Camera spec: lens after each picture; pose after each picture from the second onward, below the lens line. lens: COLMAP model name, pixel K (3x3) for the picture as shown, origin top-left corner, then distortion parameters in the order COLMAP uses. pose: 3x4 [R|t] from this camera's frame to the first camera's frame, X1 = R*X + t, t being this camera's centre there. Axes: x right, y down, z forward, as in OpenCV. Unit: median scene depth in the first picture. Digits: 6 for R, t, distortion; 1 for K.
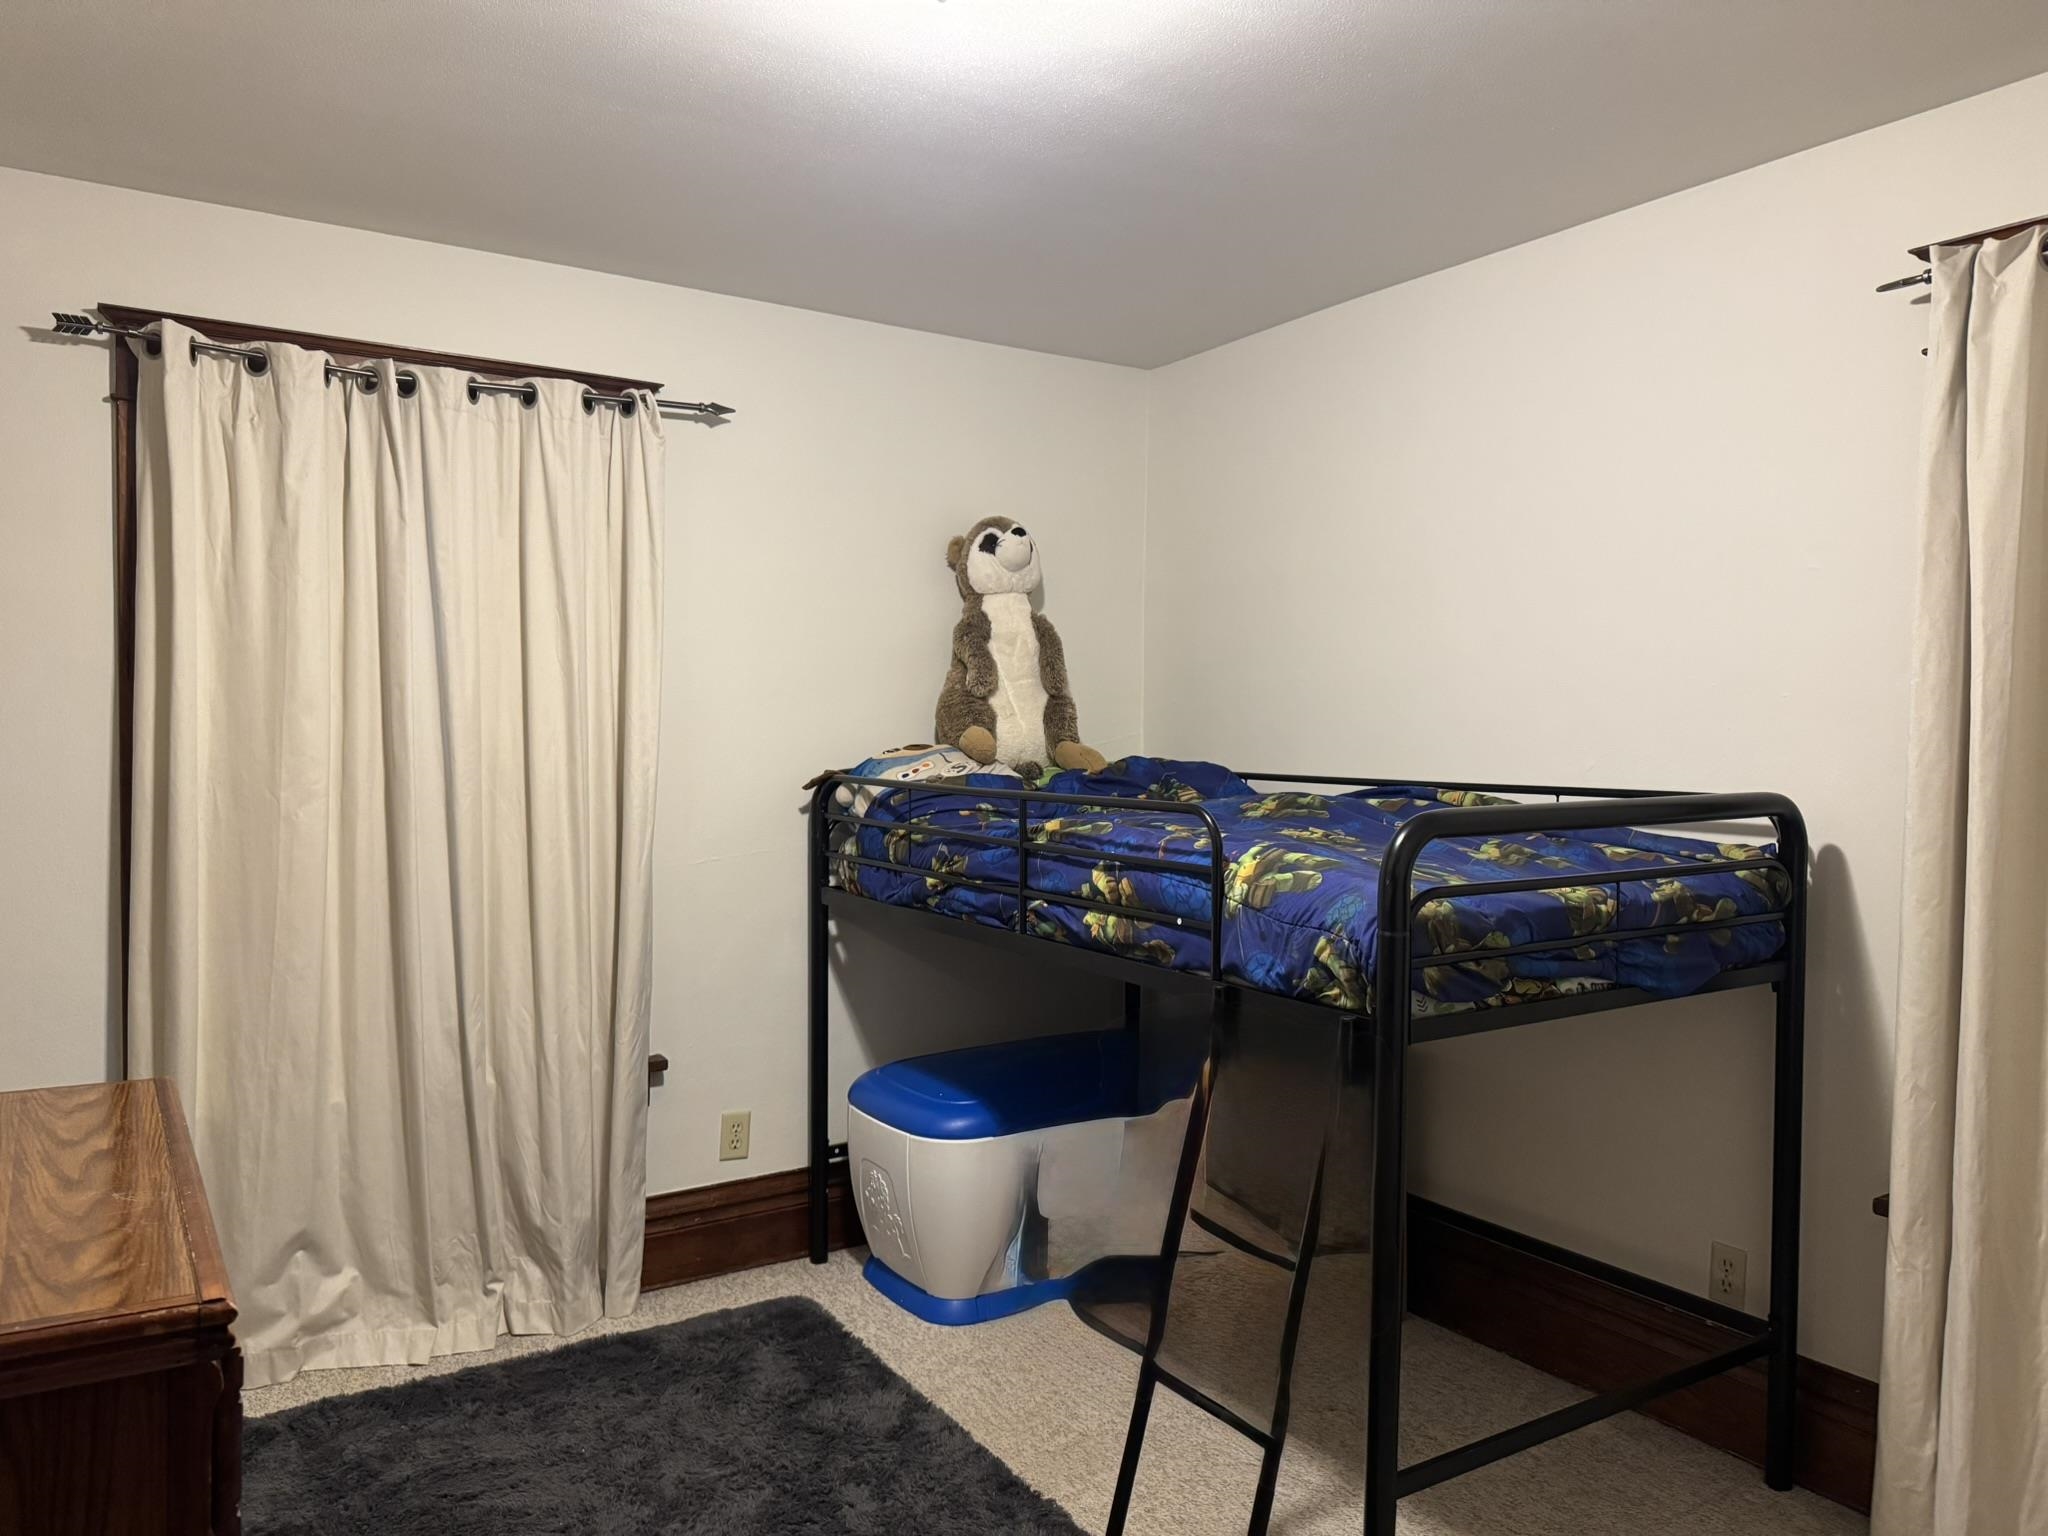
lens RADIAL K [[1441.9, 0, 1026.5], [0, 1441.9, 768.9], [0, 0, 1]] dist [0.039322, -0.001616]
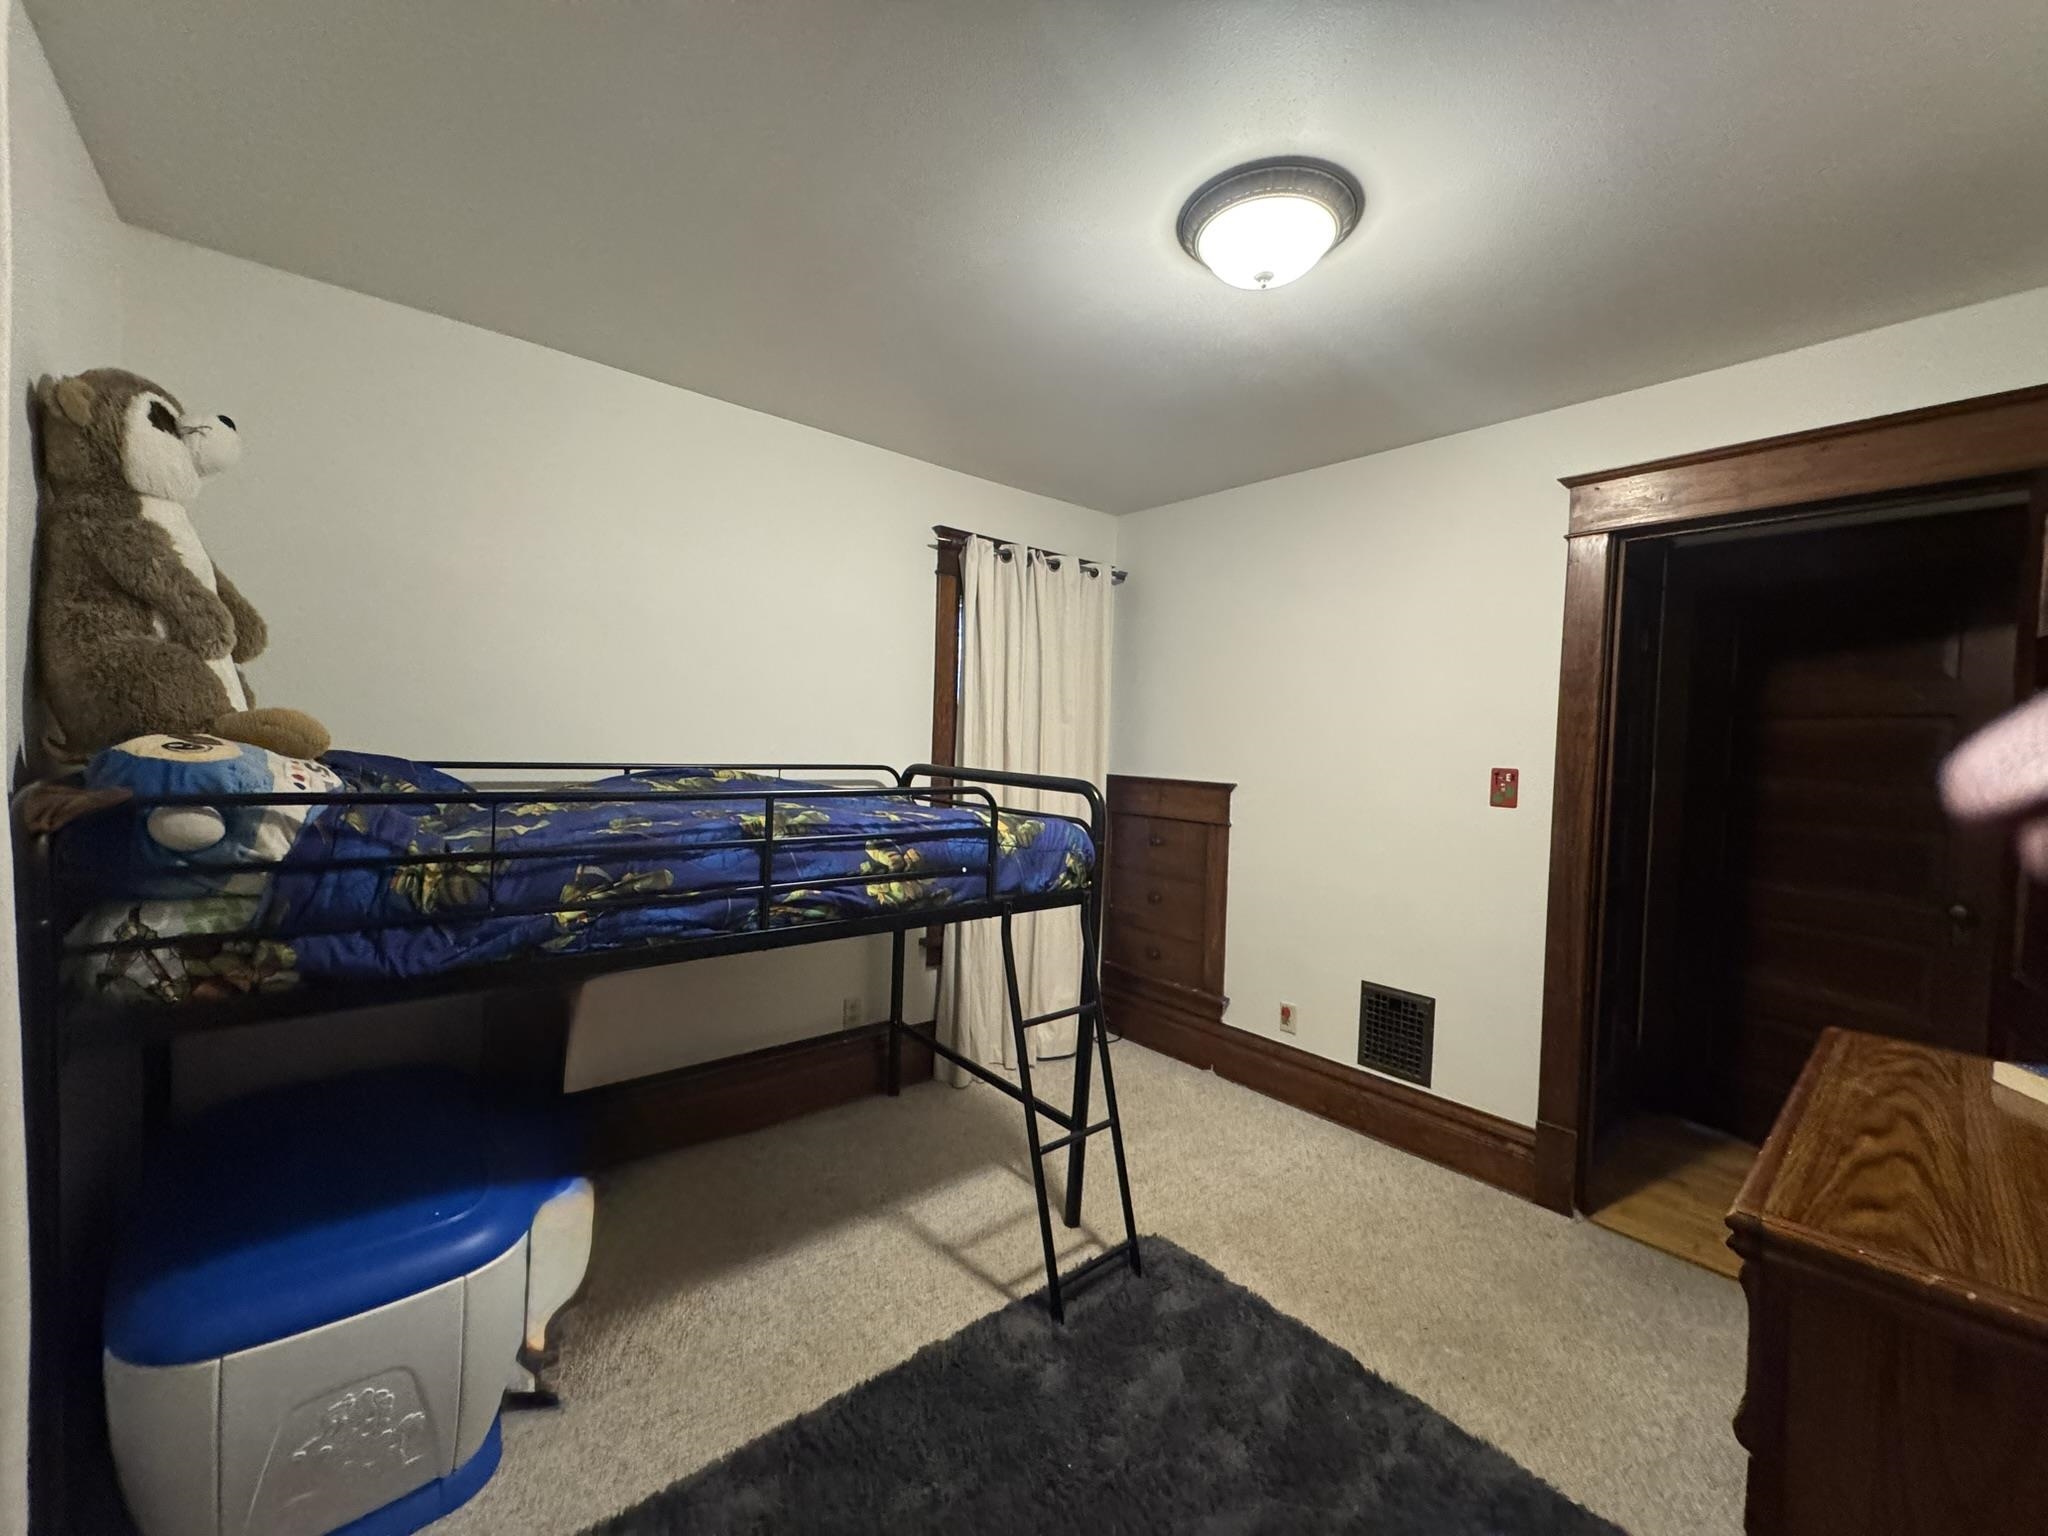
lens RADIAL K [[808.5, 0, 1029.9], [0, 808.5, 769.9], [0, 0, 1]] dist [-0.007506, -0.000061]
pose [[-0.133203, -0.046317, 0.990006, -0.633339], [-0.004264, 0.998925, 0.046161, -0.027726], [-0.991080, 0.001928, -0.133257, 0.958240]]
